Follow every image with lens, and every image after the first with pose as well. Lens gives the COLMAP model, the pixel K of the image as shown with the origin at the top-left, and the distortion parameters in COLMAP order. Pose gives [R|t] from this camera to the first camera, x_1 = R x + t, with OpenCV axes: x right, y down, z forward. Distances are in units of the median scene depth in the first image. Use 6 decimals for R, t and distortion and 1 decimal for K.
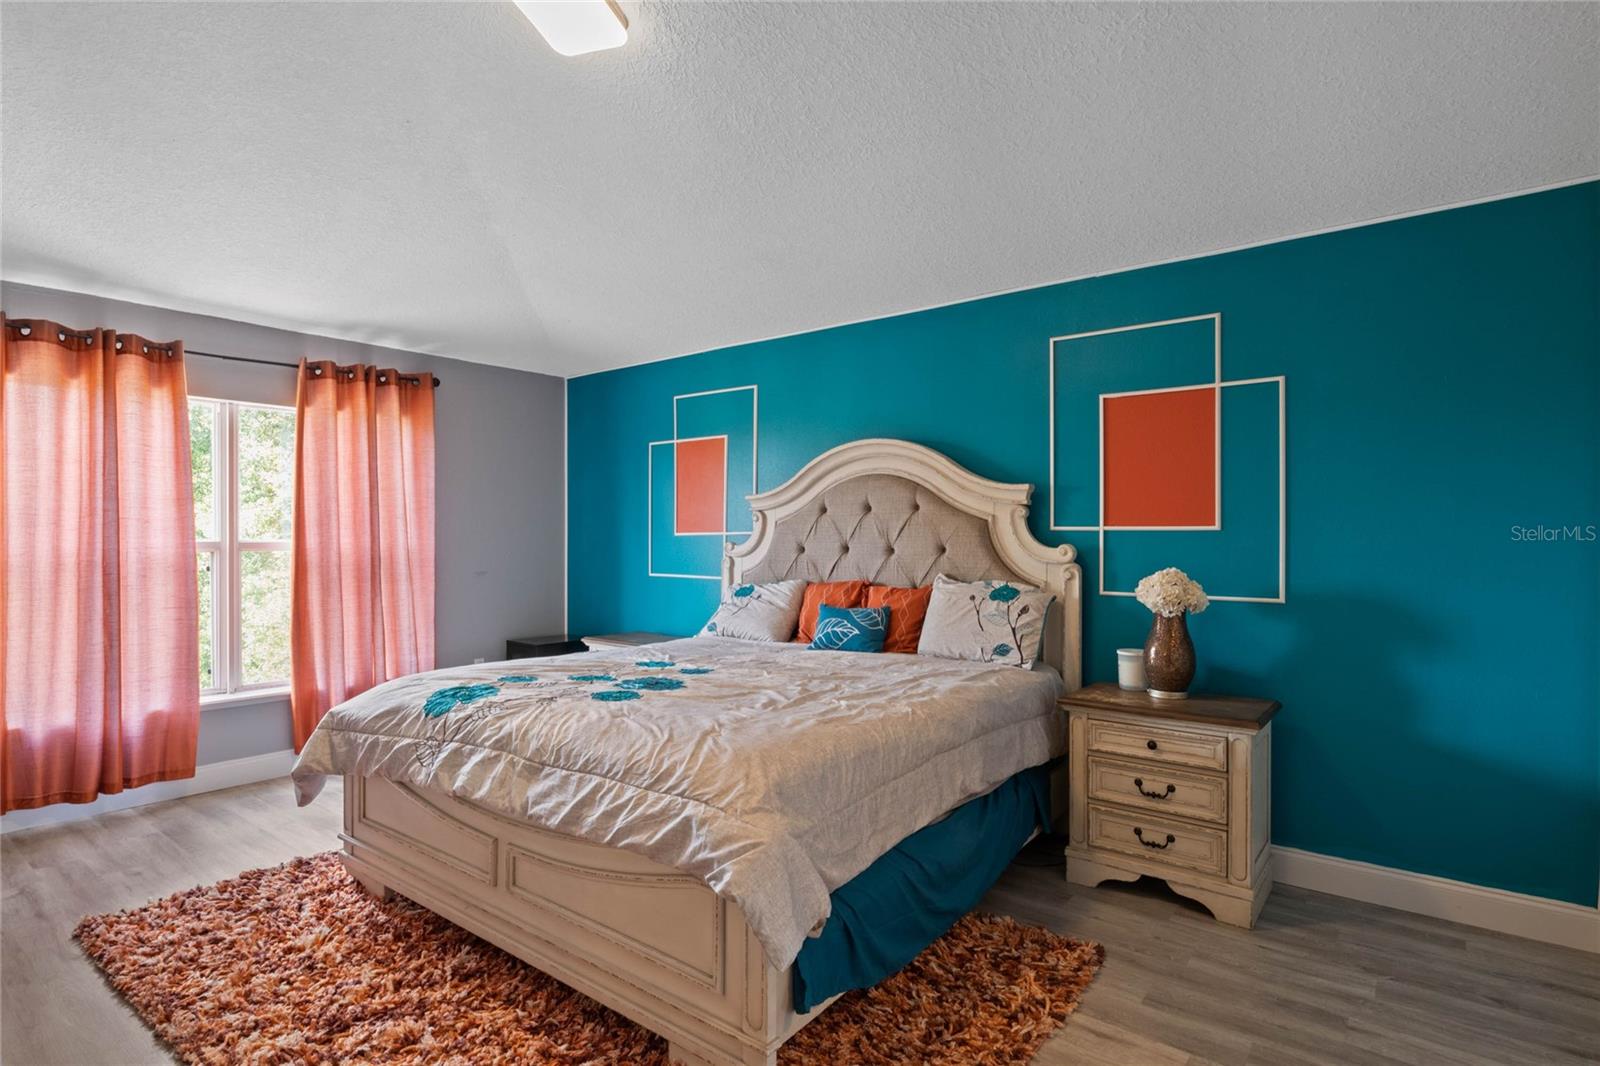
lens RADIAL K [[801.7, 0, 778.7], [0, 801.7, 547.6], [0, 0, 1]] dist [-0.005457, -0.000842]
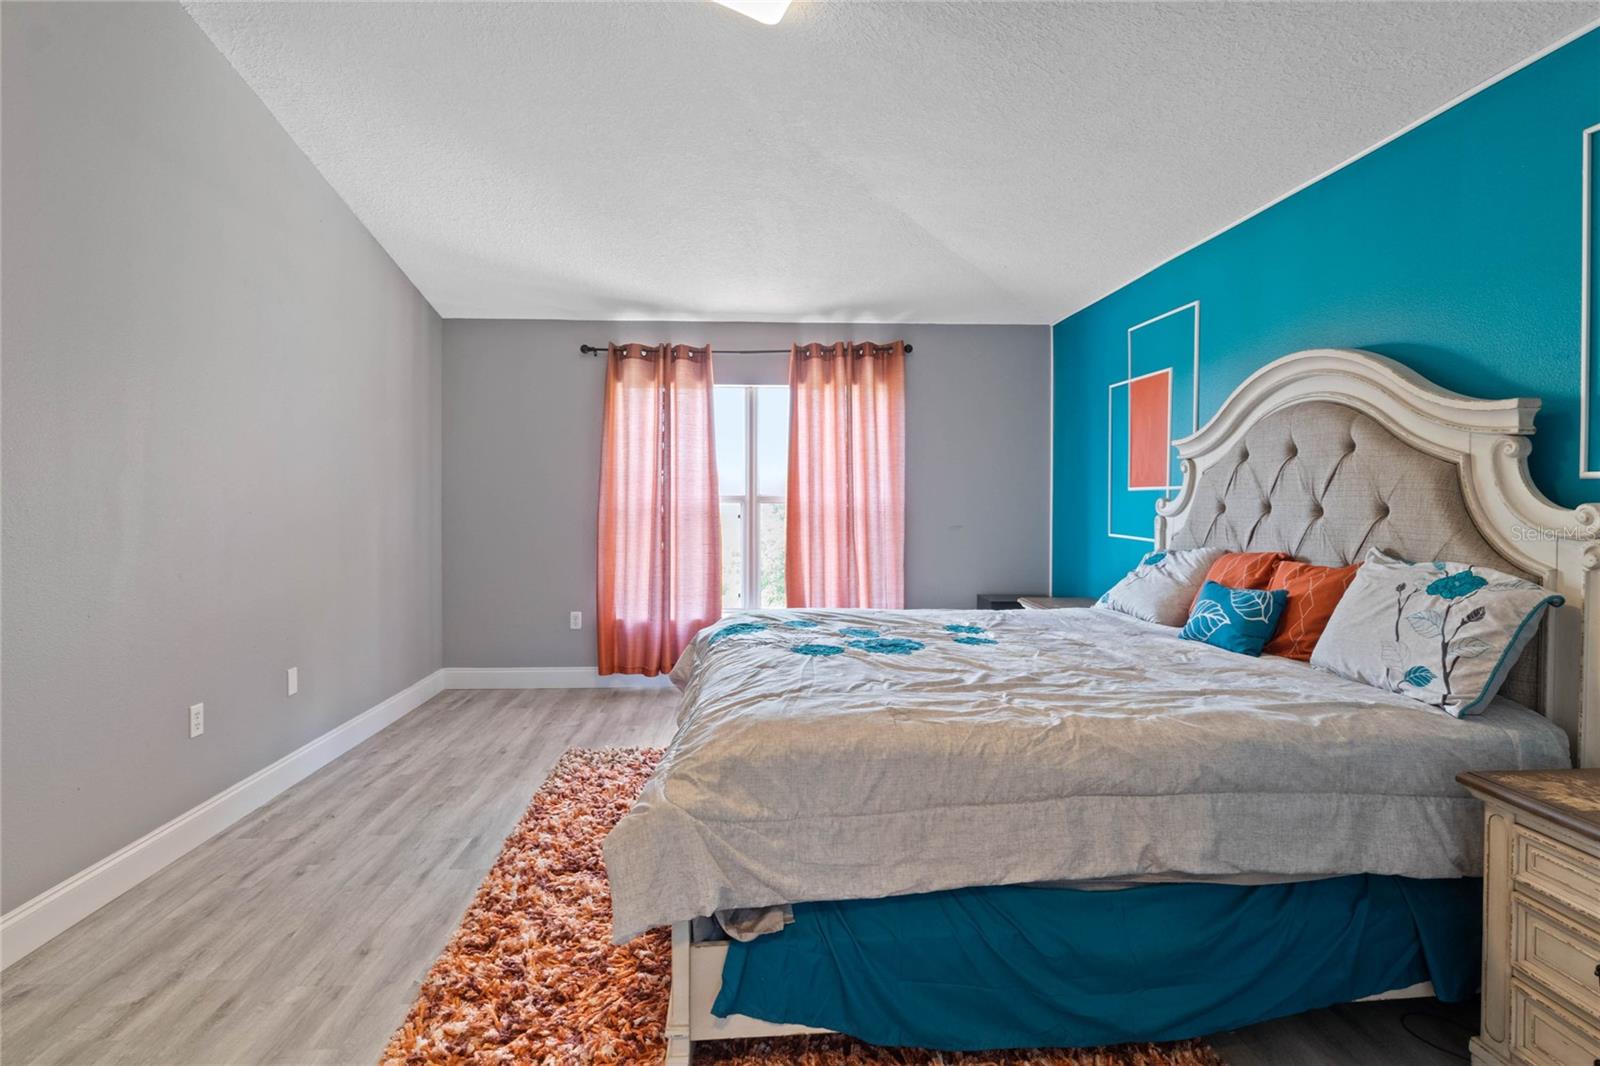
lens RADIAL K [[801.7, 0, 816.2], [0, 801.7, 512.0], [0, 0, 1]] dist [-0.005457, -0.000842]
pose [[0.680053, 0.018209, -0.732937, 0.371450], [-0.012694, 0.999834, 0.013062, 0.001171], [0.733053, 0.000421, 0.680171, 0.230534]]
